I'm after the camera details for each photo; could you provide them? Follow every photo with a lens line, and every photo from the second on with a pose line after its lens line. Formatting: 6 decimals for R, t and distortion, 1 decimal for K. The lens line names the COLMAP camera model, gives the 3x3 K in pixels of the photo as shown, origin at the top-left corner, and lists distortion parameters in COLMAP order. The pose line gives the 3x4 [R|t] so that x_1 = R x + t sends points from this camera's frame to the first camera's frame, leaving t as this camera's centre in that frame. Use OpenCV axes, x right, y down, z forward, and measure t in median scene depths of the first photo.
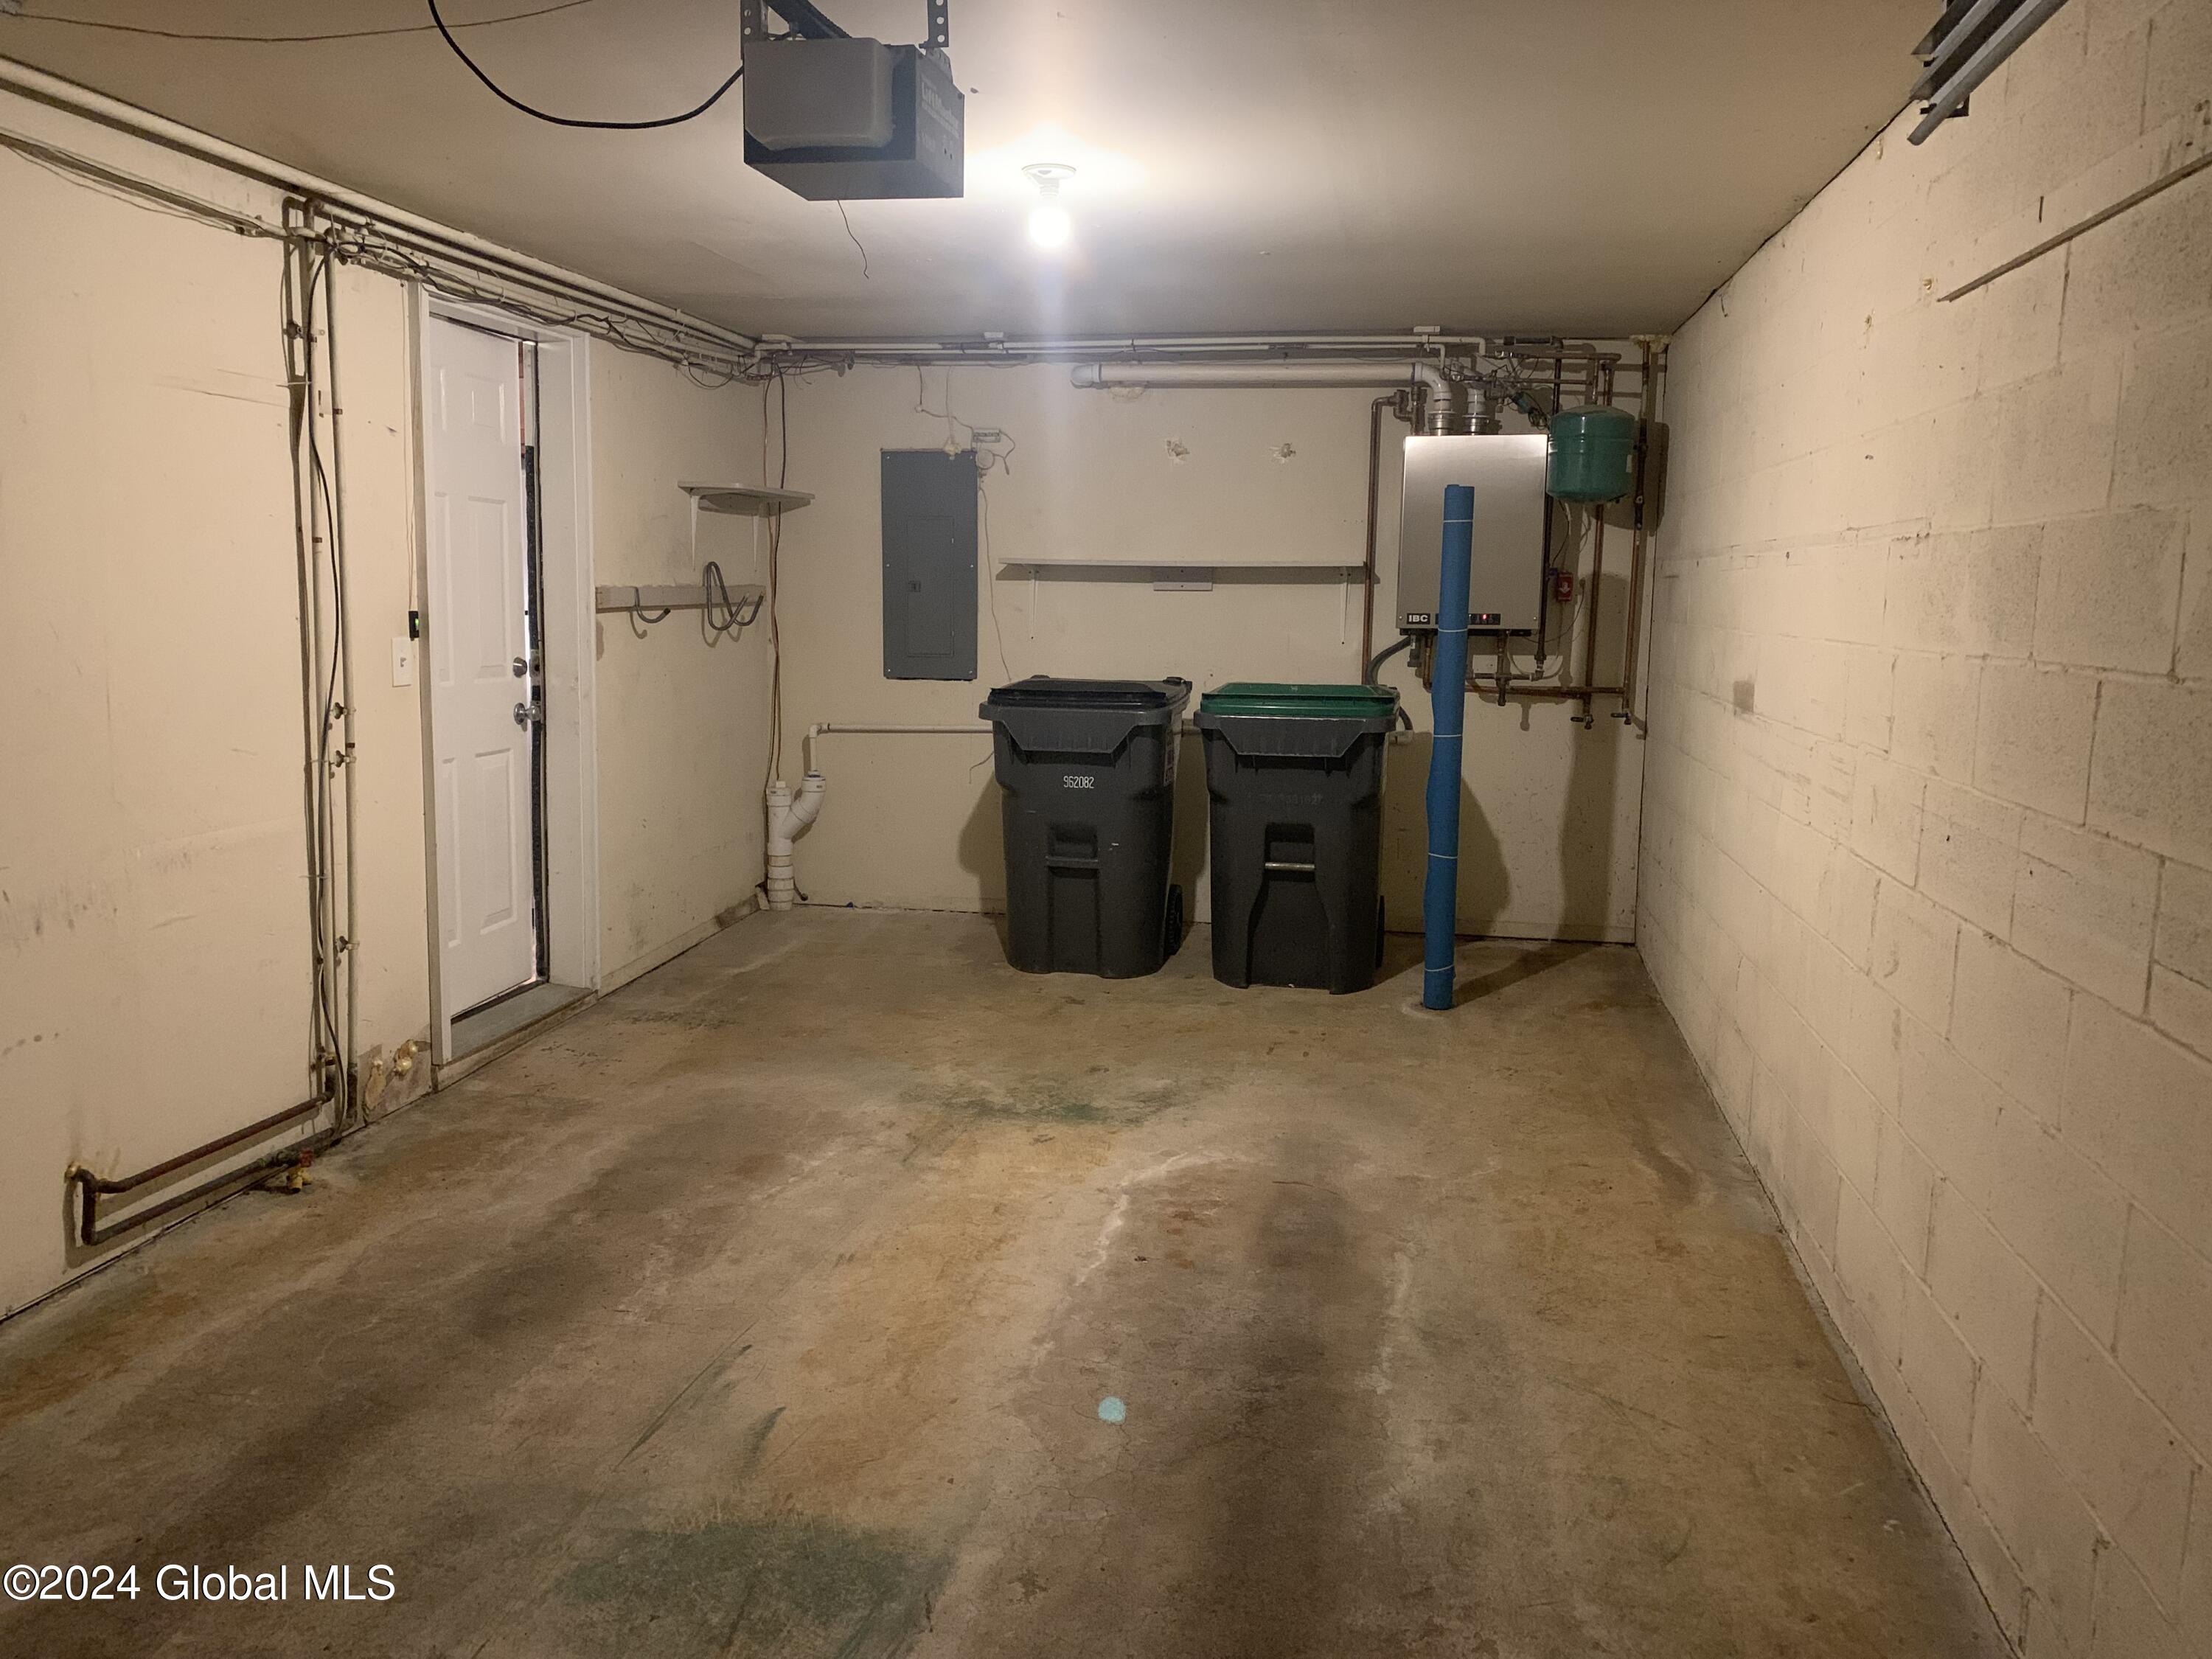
lens RADIAL K [[1669.5, 0, 1111.7], [0, 1669.5, 832.8], [0, 0, 1]] dist [0.038858, -0.000316]
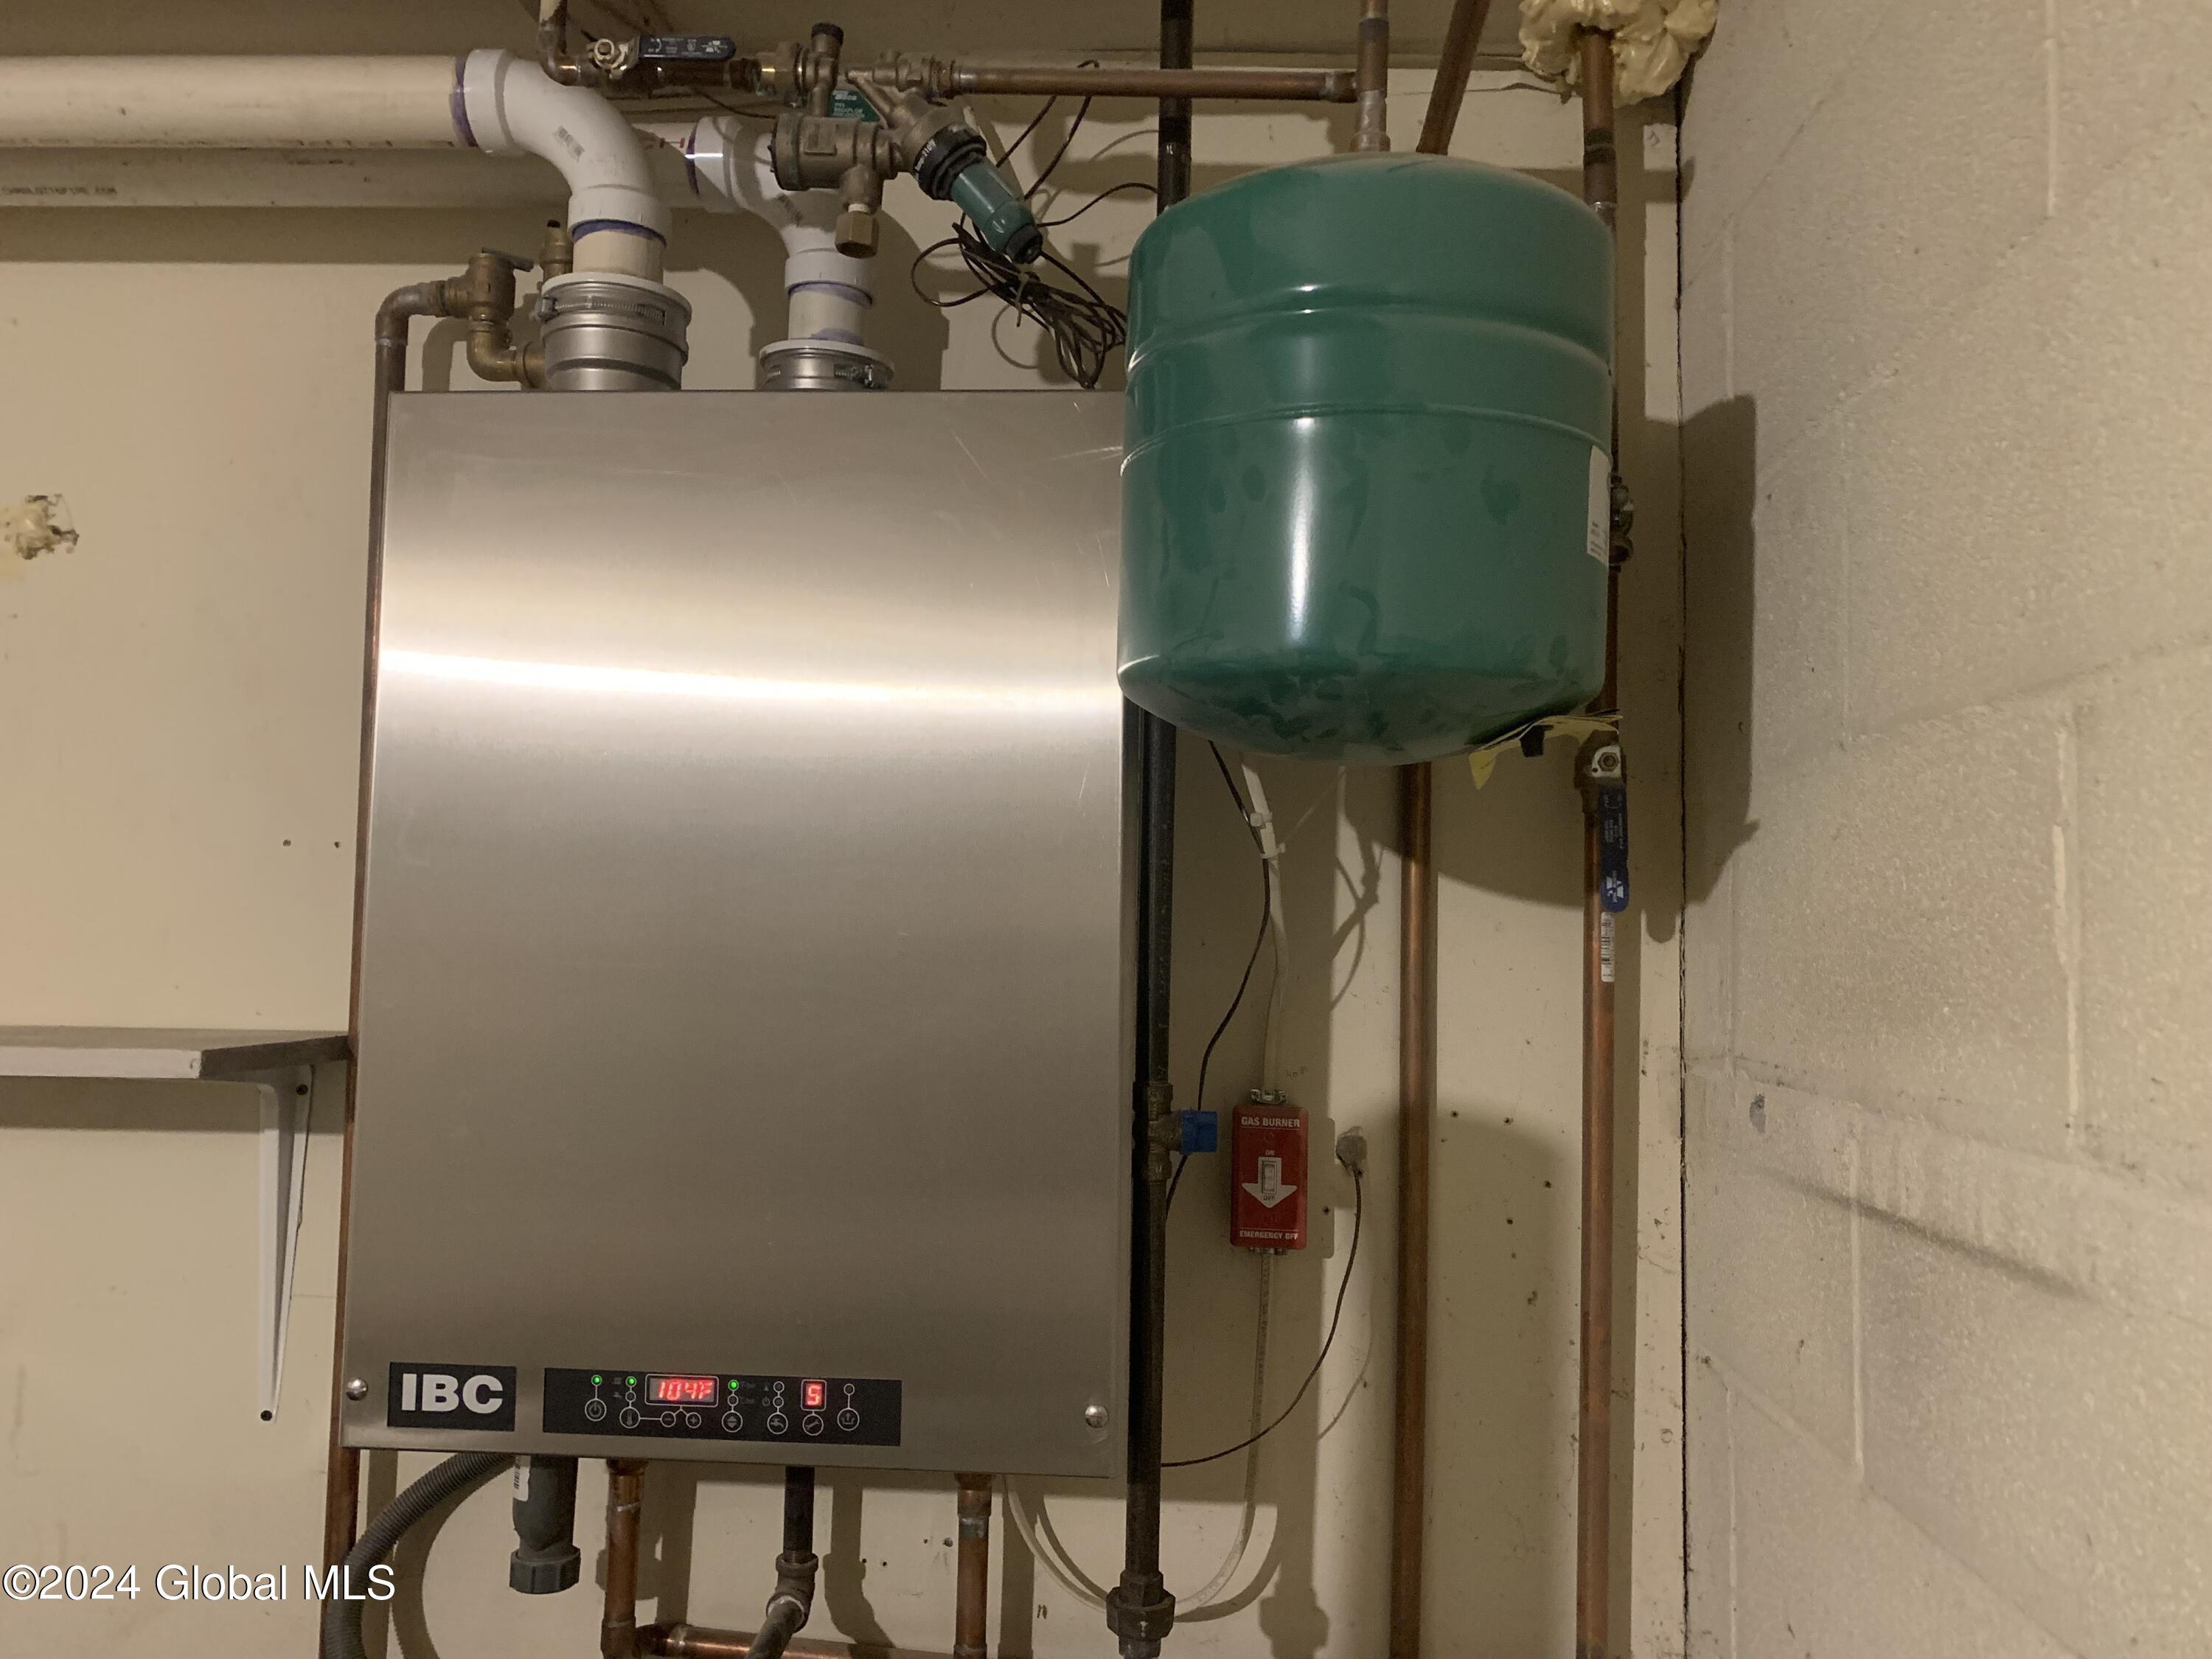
lens RADIAL K [[1669.5, 0, 1104.3], [0, 1669.5, 829.4], [0, 0, 1]] dist [0.038858, -0.000316]
pose [[0.993297, 0.017800, 0.114211, 0.227258], [0.007177, 0.976668, -0.214636, -0.144950], [-0.115366, 0.214017, 0.969993, 0.798524]]
